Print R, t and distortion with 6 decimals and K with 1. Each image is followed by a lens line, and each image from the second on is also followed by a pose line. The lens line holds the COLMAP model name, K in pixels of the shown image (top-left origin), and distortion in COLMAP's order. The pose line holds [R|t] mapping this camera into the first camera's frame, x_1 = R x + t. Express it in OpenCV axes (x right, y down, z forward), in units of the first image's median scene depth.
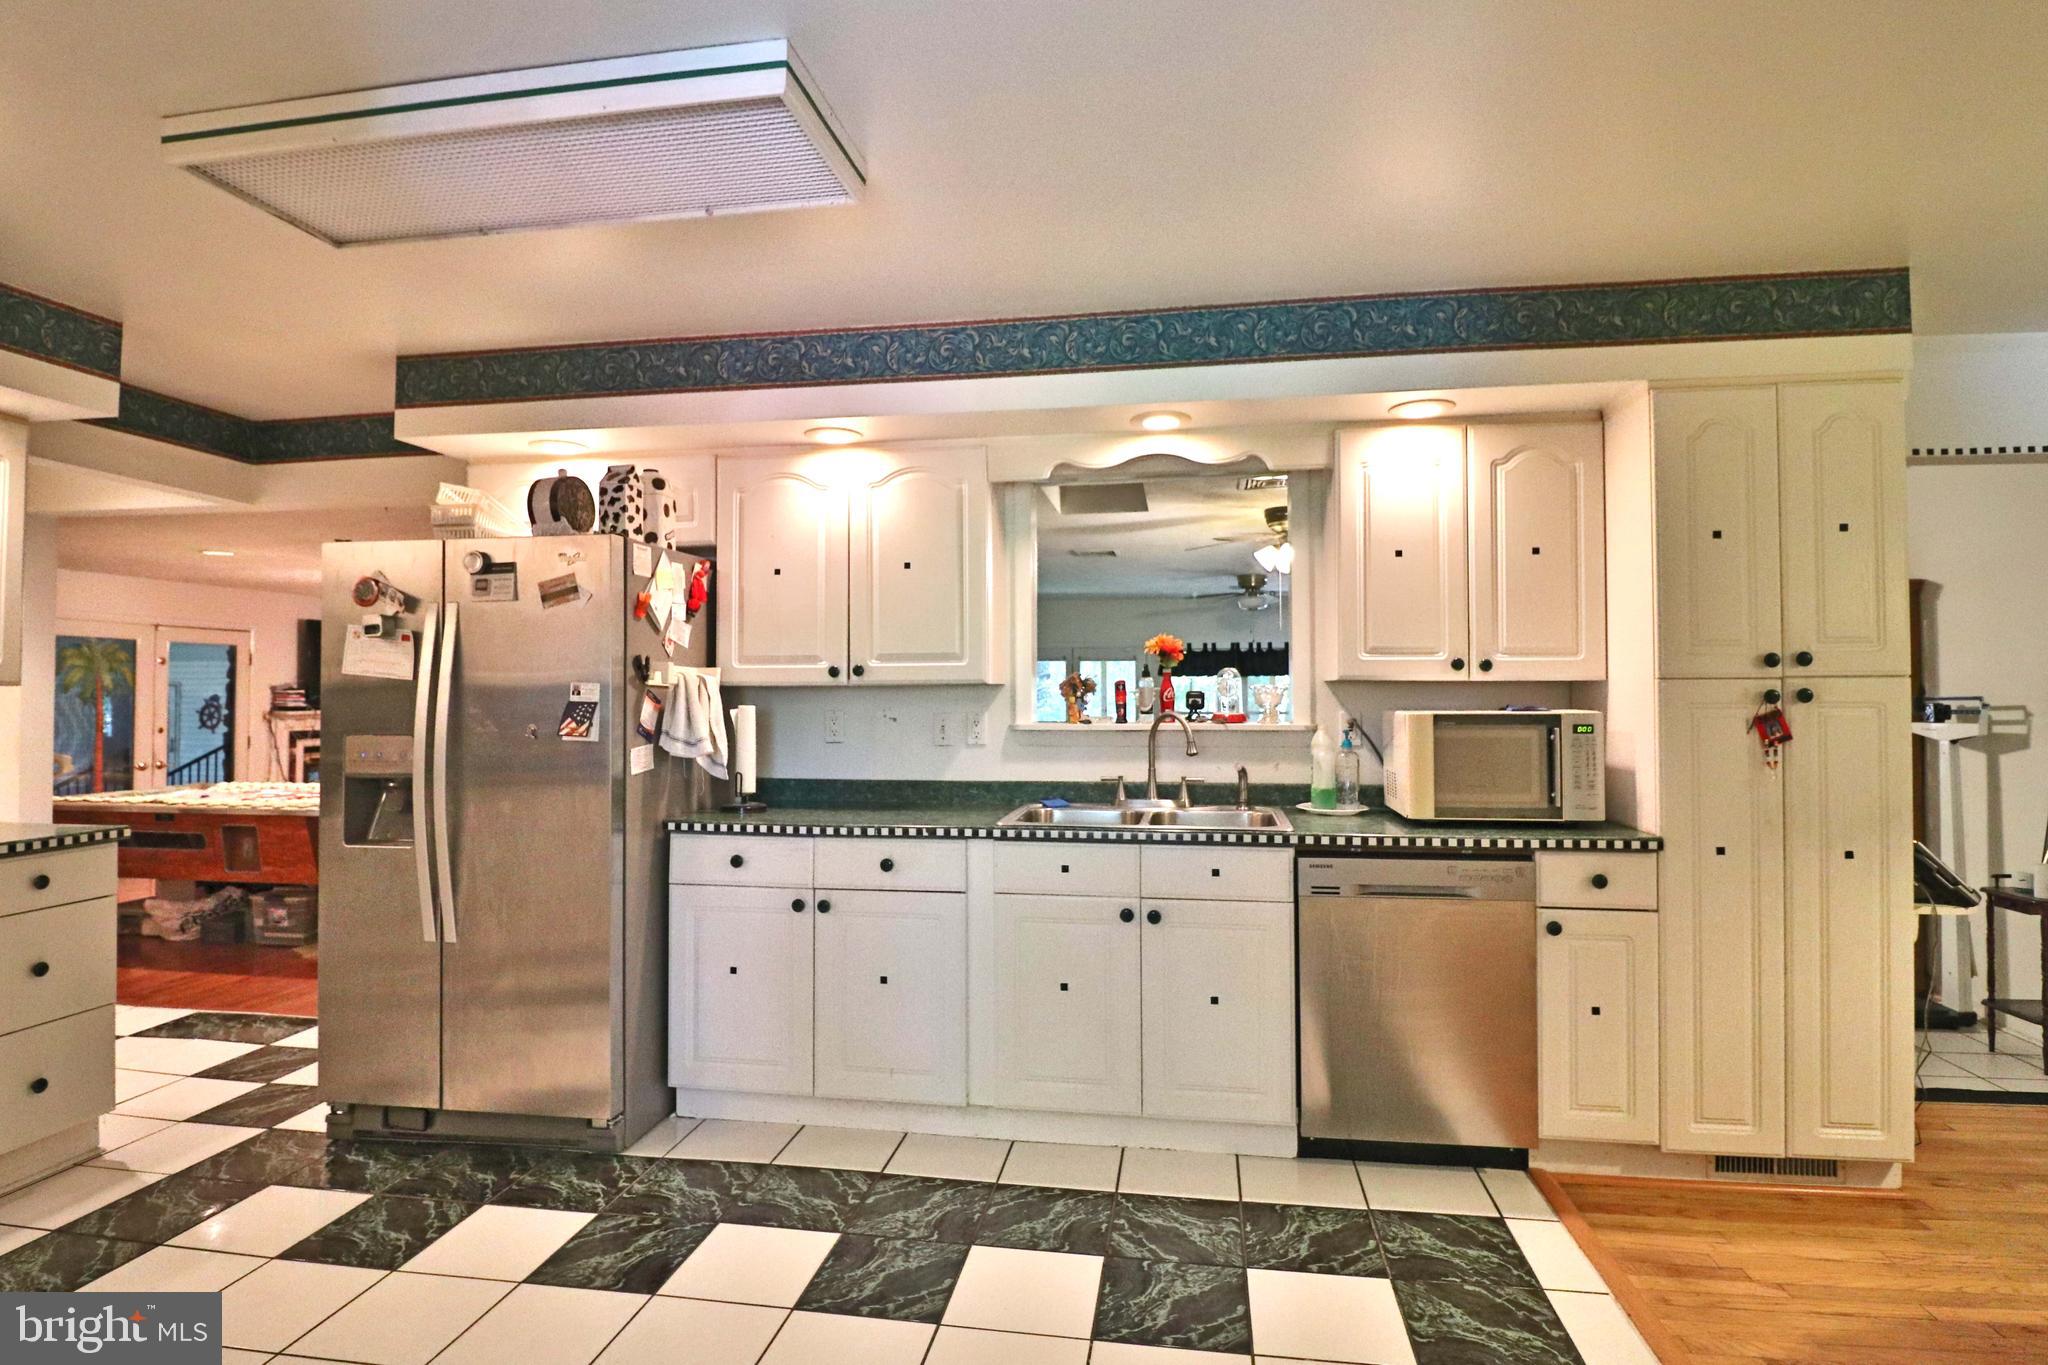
lens RADIAL K [[1045.3, 0, 1026.3], [0, 1045.3, 659.7], [0, 0, 1]] dist [-0.020376, 0.000153]
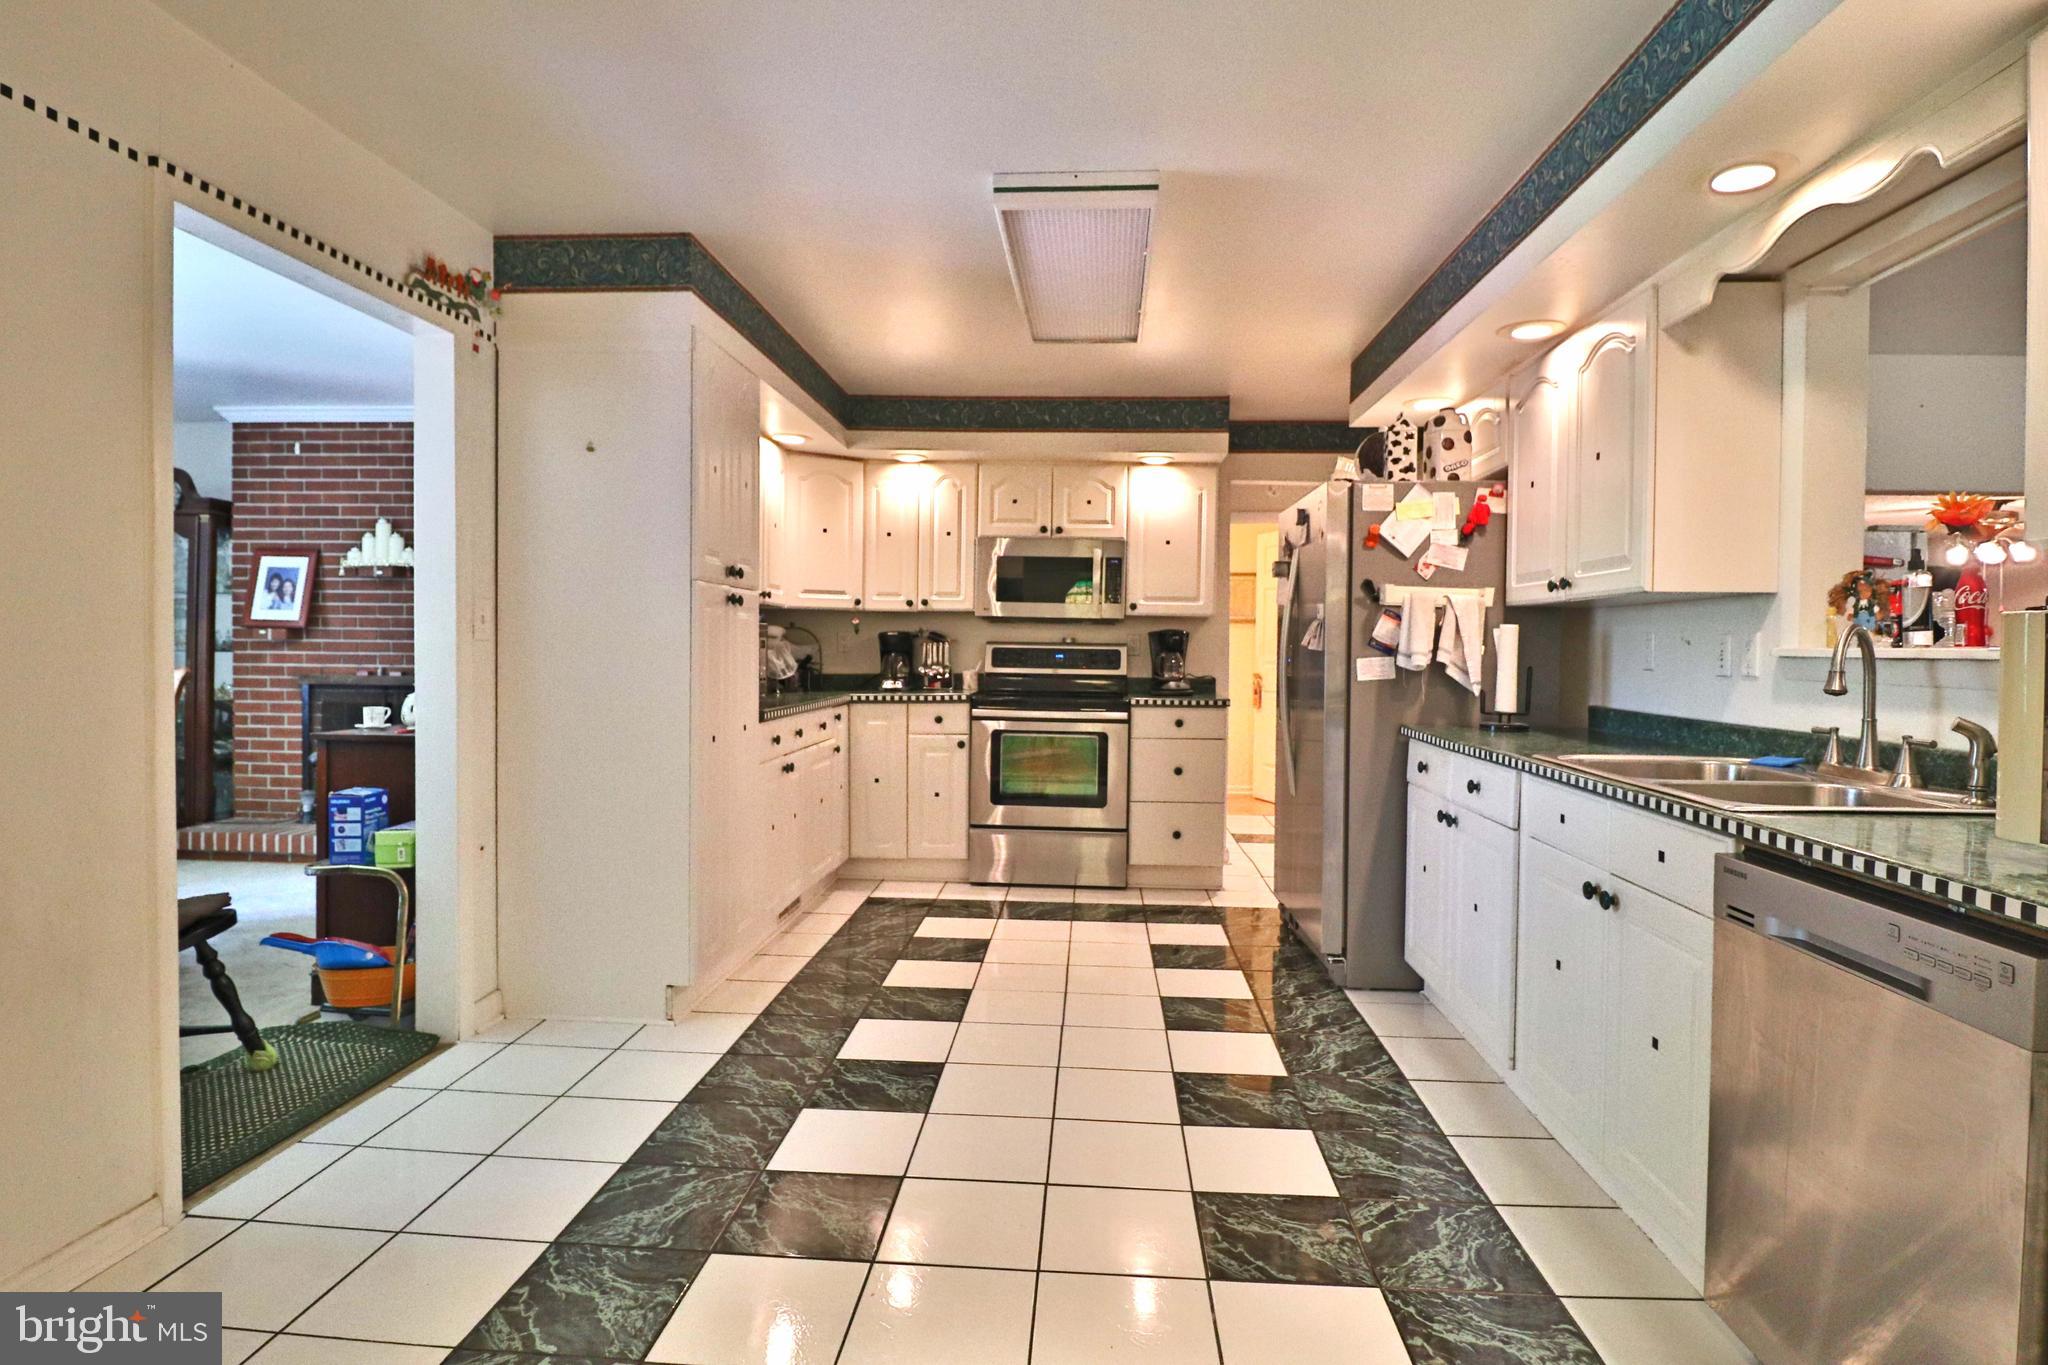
lens RADIAL K [[1045.3, 0, 1026.3], [0, 1045.3, 659.7], [0, 0, 1]] dist [-0.020376, 0.000153]
pose [[0.090776, 0.020398, -0.995662, 0.780464], [0.024353, 0.999446, 0.022696, 0.050694], [0.995573, -0.026308, 0.090229, 0.520490]]
